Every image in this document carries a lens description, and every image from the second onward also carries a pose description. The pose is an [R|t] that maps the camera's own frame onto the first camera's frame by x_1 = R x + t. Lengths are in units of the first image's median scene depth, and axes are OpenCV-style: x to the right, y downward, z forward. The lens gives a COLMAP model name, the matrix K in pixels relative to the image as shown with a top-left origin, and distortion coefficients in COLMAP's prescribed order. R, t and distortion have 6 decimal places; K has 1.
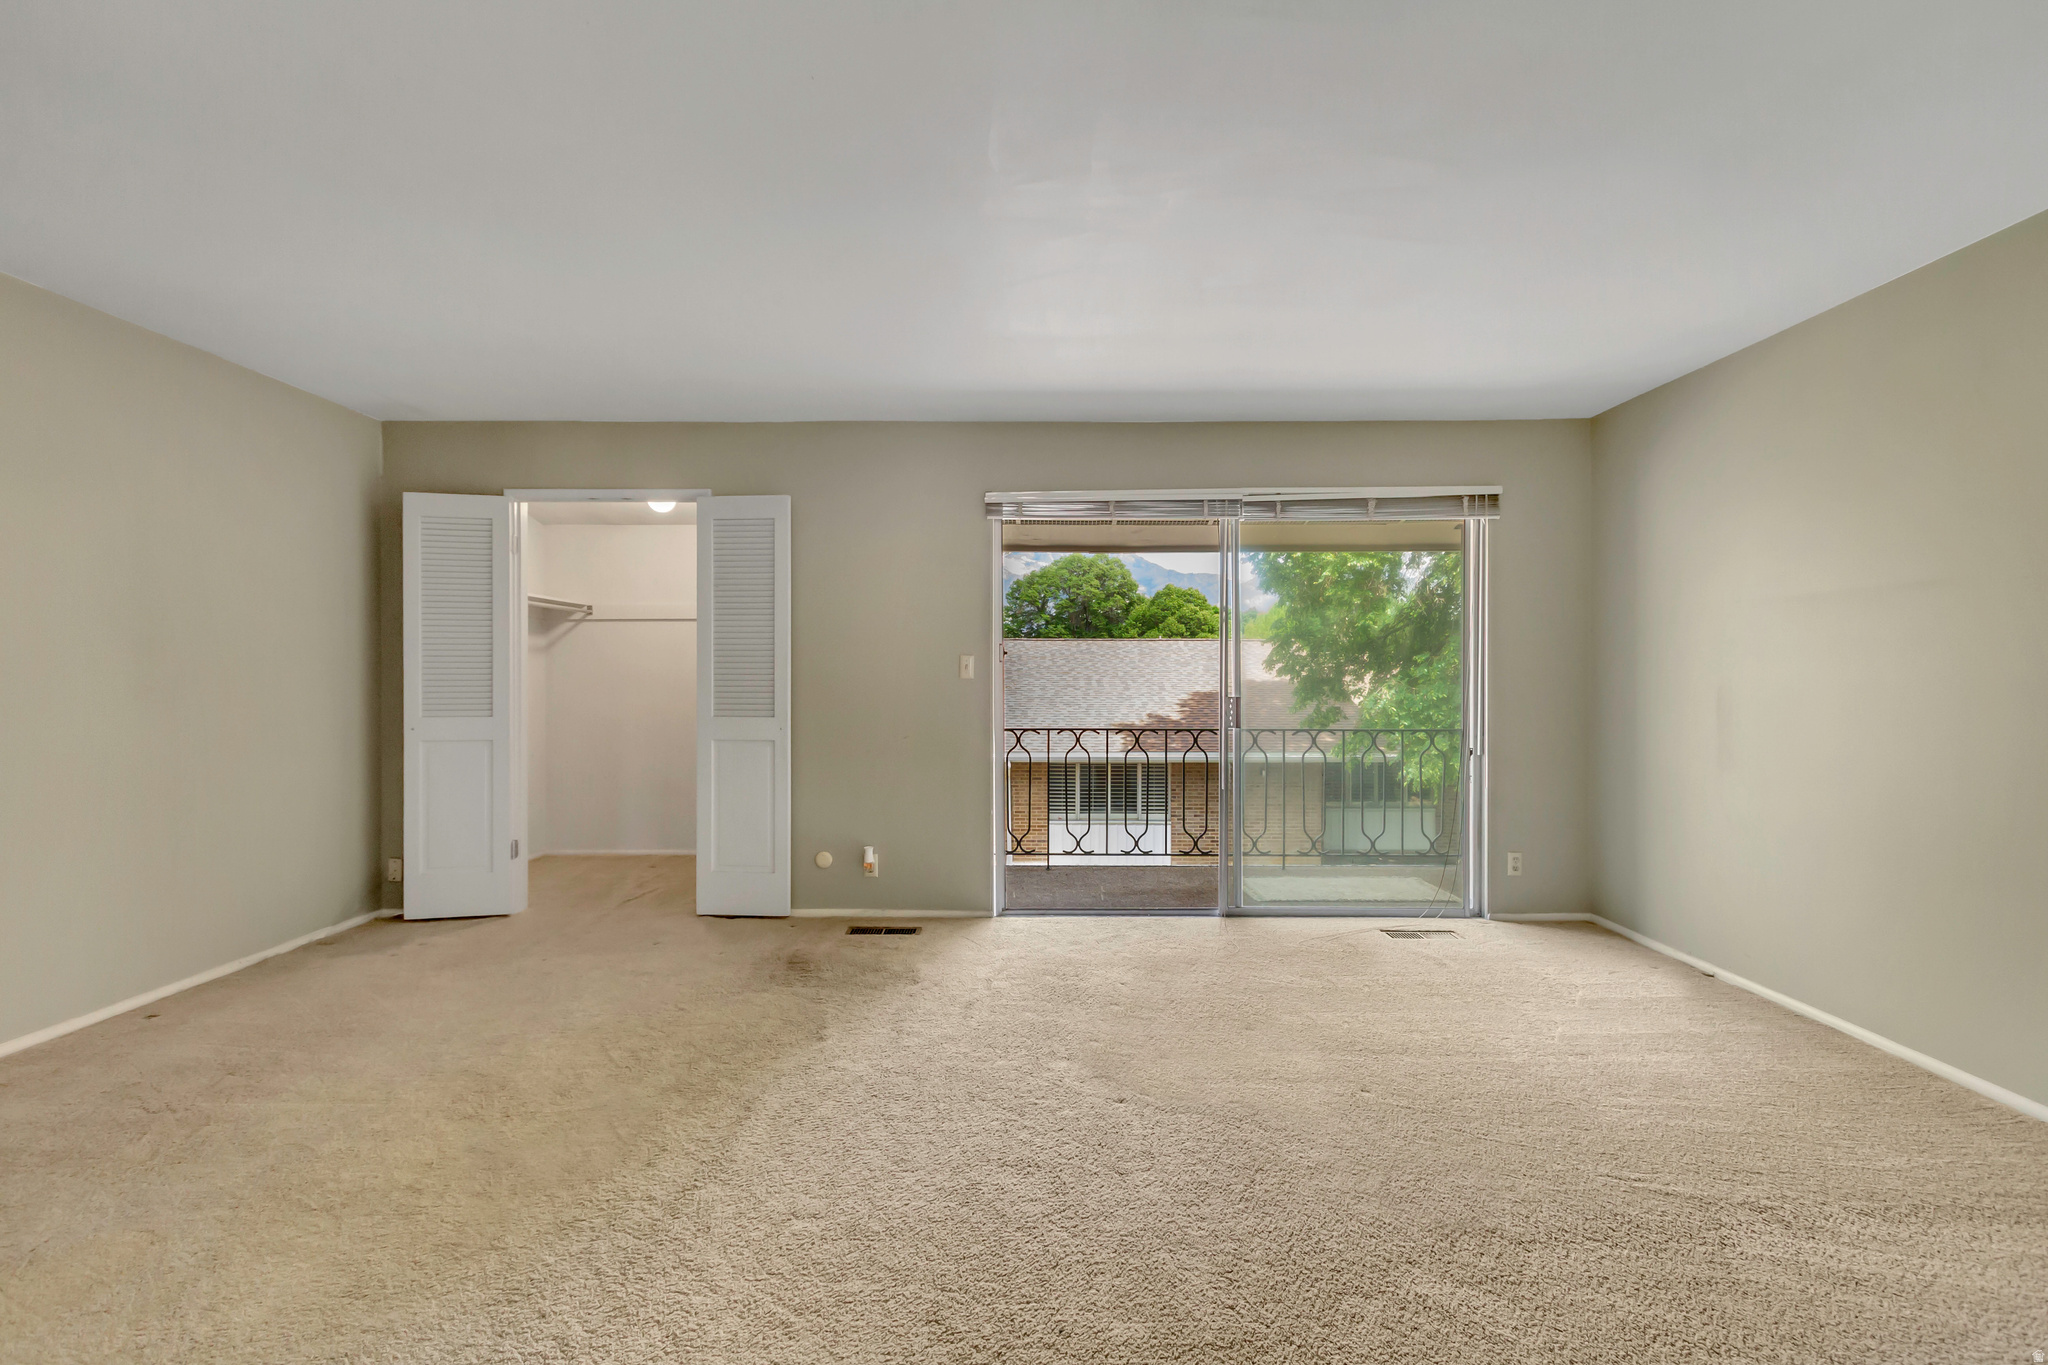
lens RADIAL K [[939.7, 0, 1019.0], [0, 939.7, 675.1], [0, 0, 1]] dist [0.011990, -0.004082]
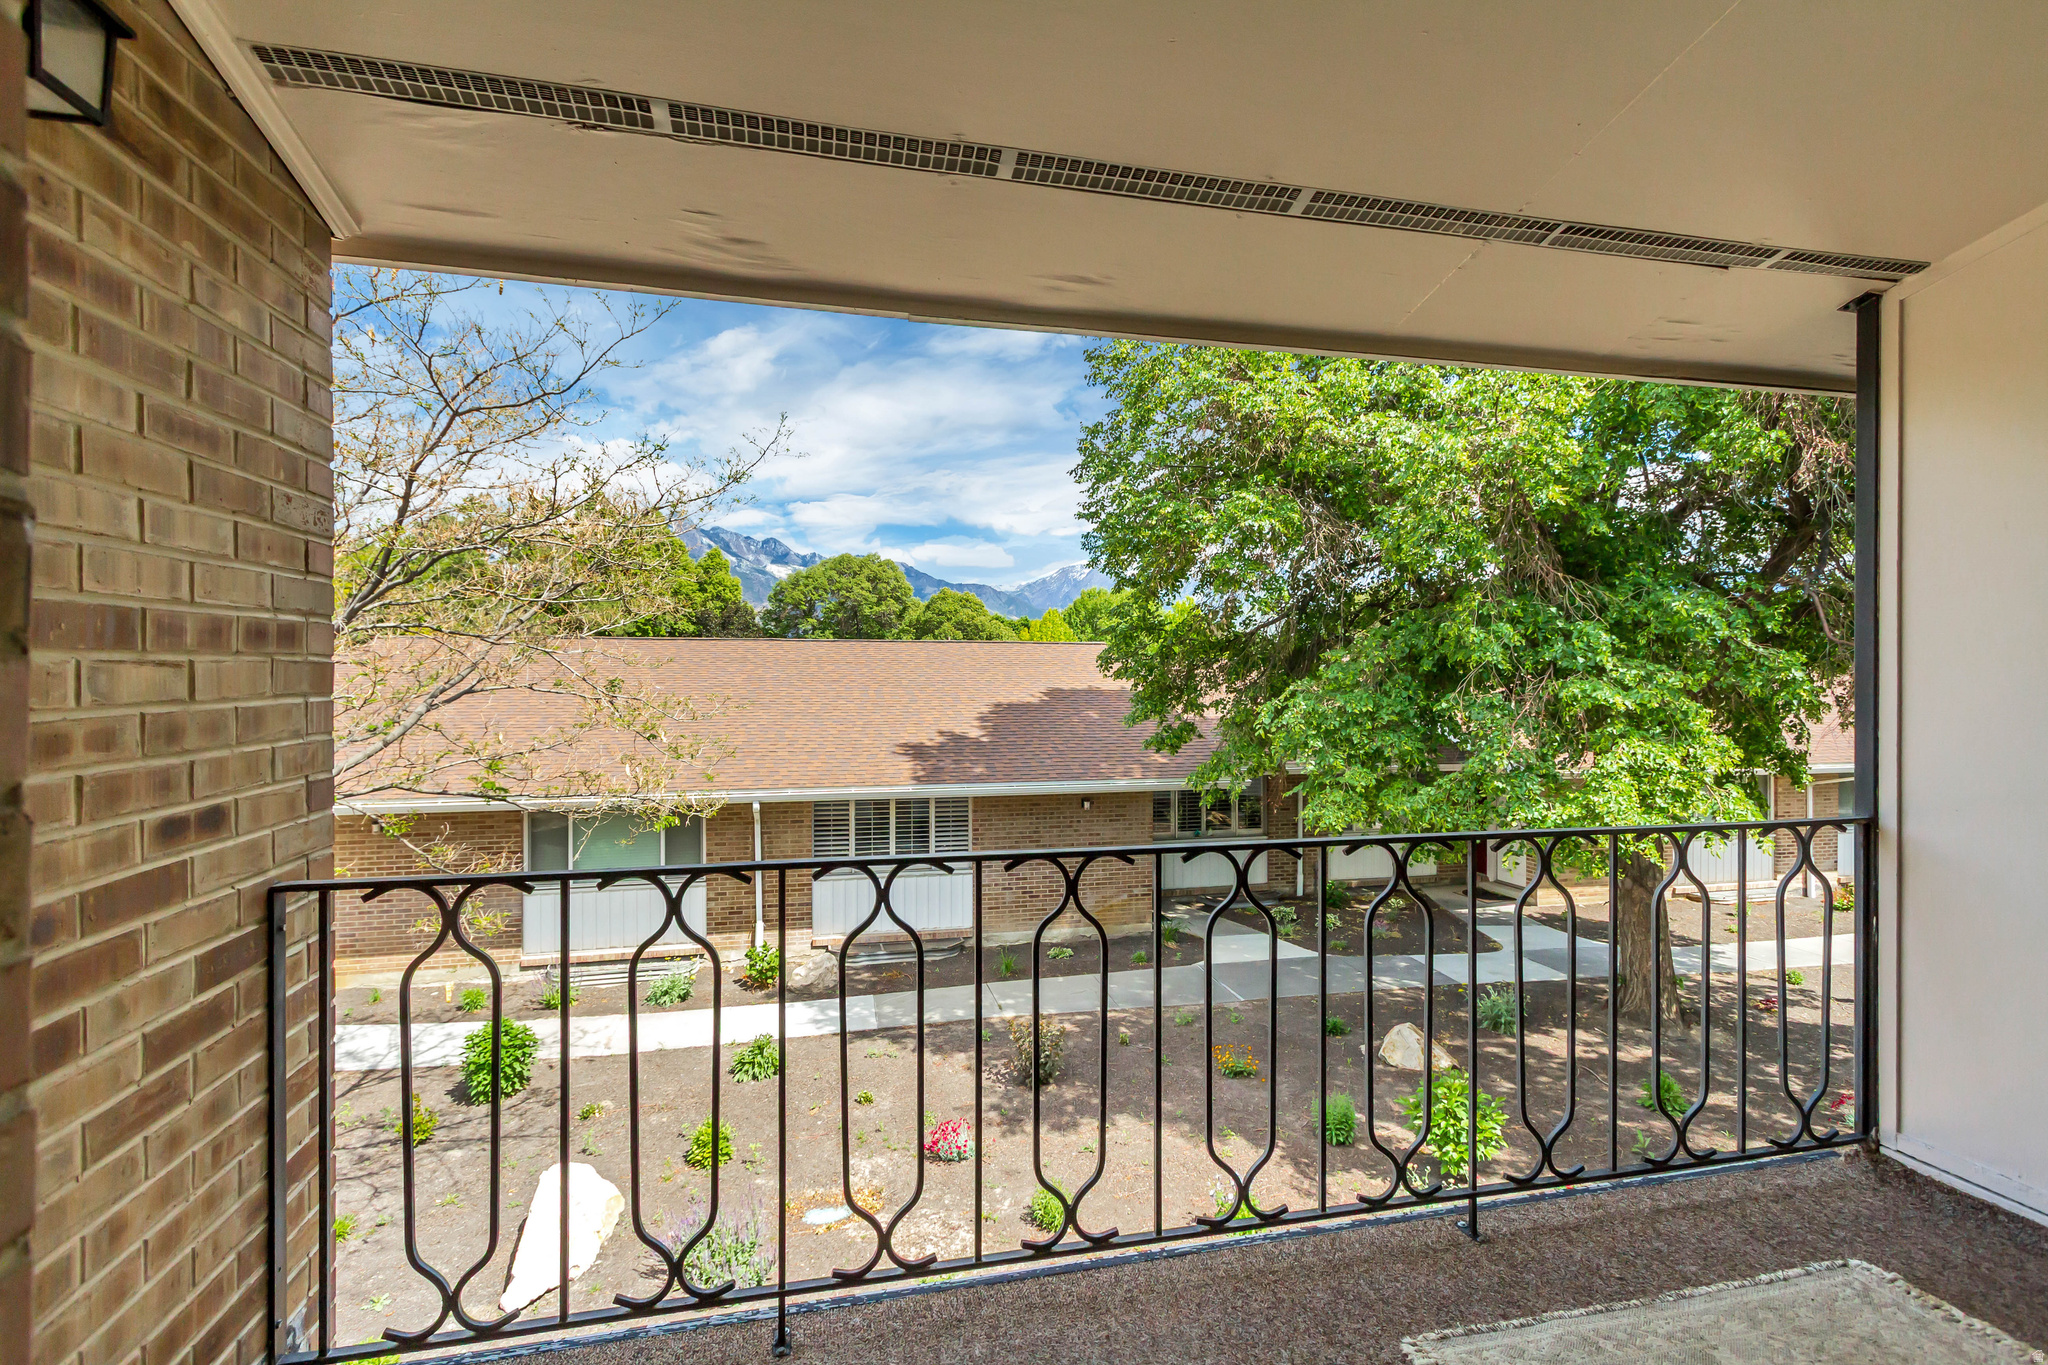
lens RADIAL K [[954.7, 0, 1018.9], [0, 954.7, 677.6], [0, 0, 1]] dist [0.012011, -0.003182]
pose [[0.971119, 0.004226, 0.238560, 0.011098], [-0.002417, 0.999966, -0.007873, 0.003173], [-0.238585, 0.007069, 0.971096, 0.204550]]
